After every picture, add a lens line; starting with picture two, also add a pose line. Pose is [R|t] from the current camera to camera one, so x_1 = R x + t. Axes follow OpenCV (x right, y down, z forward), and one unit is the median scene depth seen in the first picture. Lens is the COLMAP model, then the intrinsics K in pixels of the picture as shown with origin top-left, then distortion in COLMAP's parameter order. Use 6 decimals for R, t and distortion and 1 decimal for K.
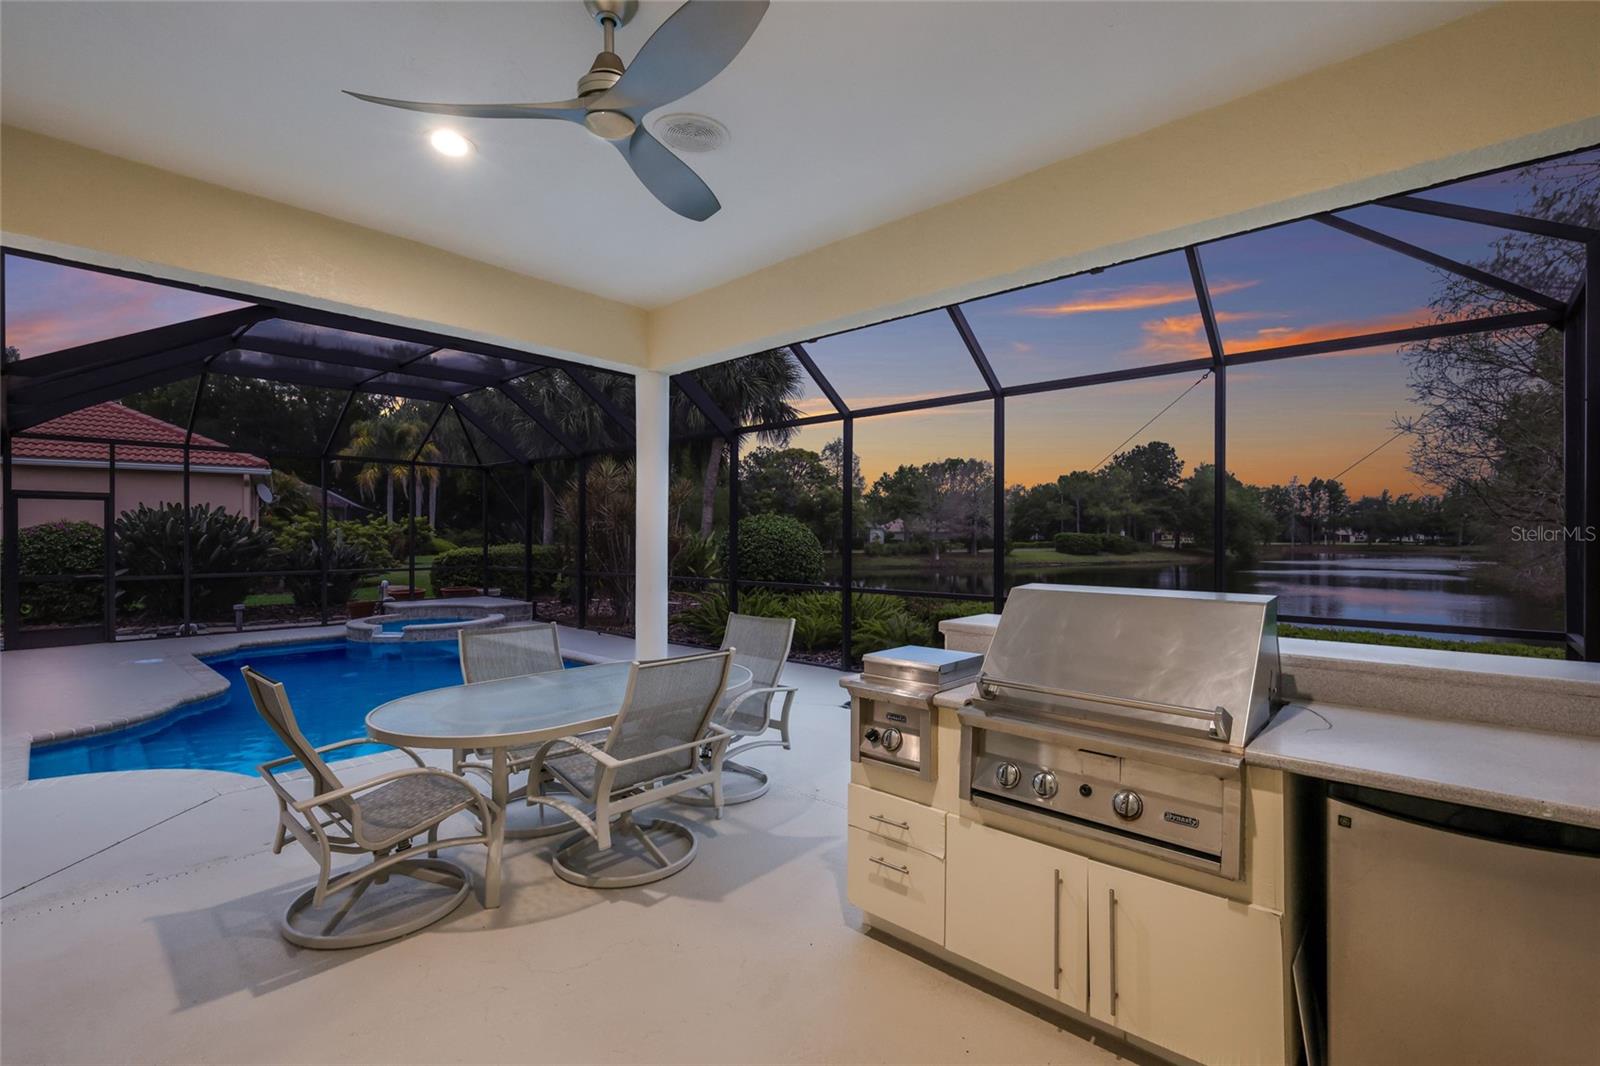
lens RADIAL K [[711.9, 0, 795.2], [0, 711.9, 531.1], [0, 0, 1]] dist [0.000824, 0.000338]
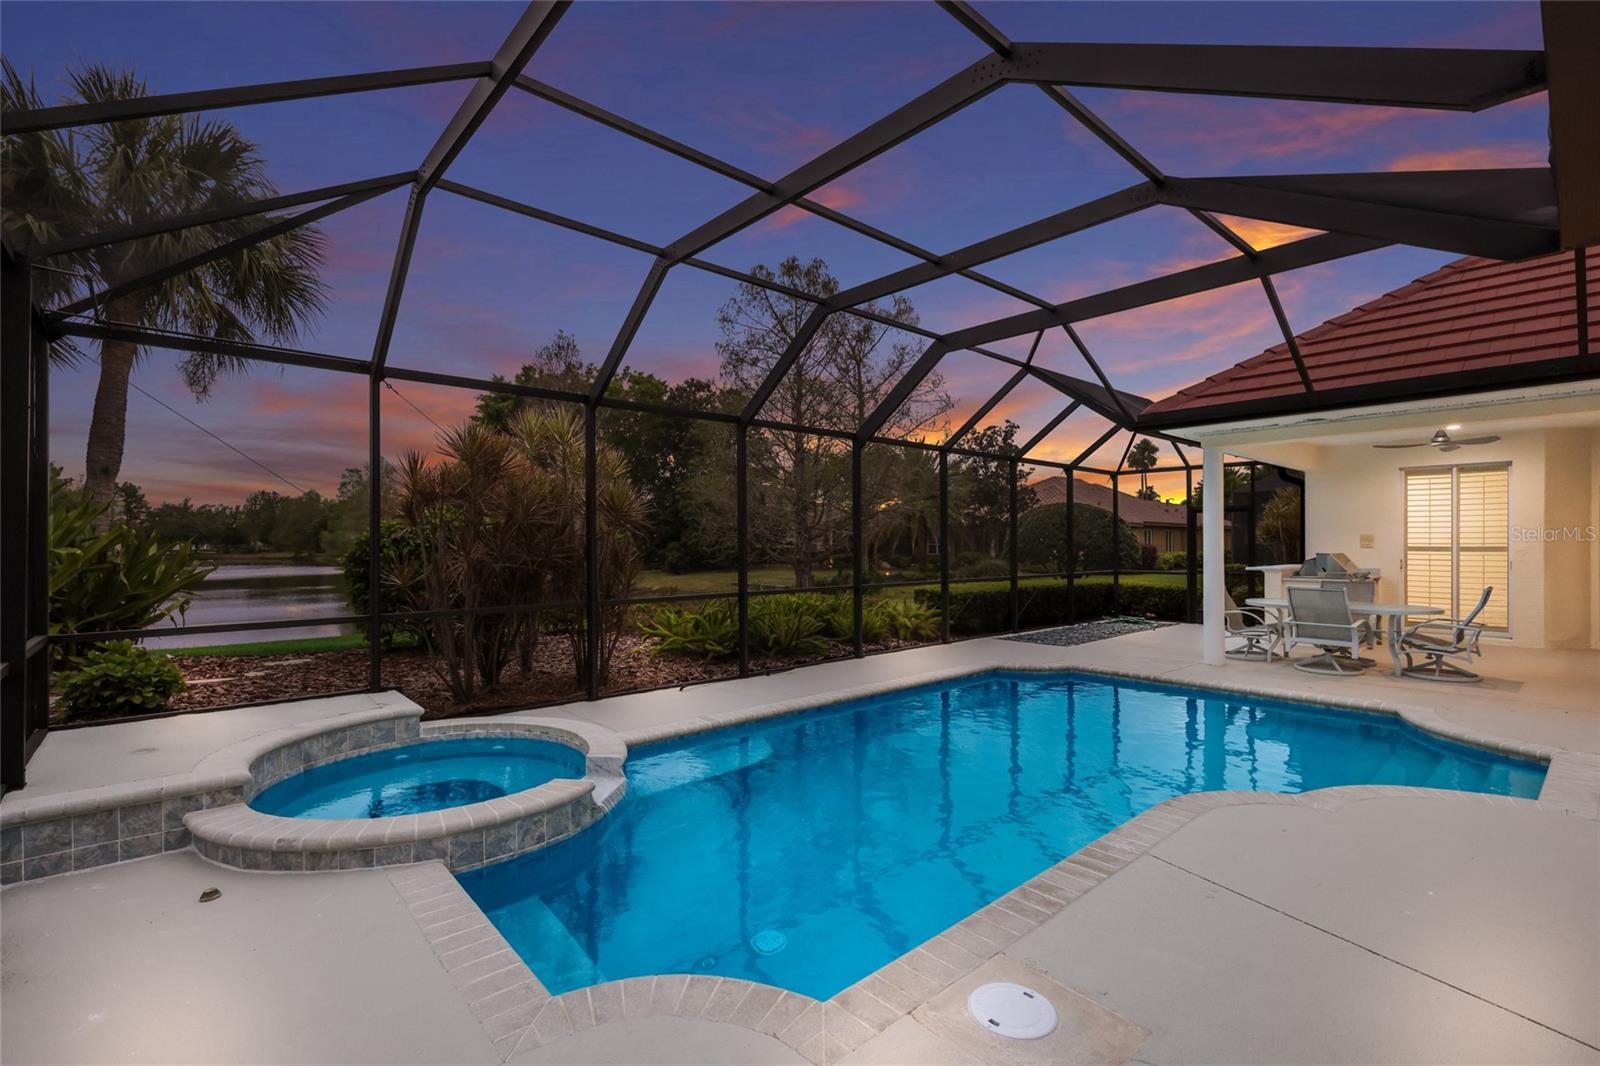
lens RADIAL K [[716.2, 0, 801.6], [0, 716.2, 533.4], [0, 0, 1]] dist [-0.003072, -0.000124]
pose [[0.109939, 0.011276, 0.993874, -0.110105], [-0.002356, 0.999936, -0.011085, 0.000791], [-0.993936, -0.001123, 0.109958, 0.097322]]
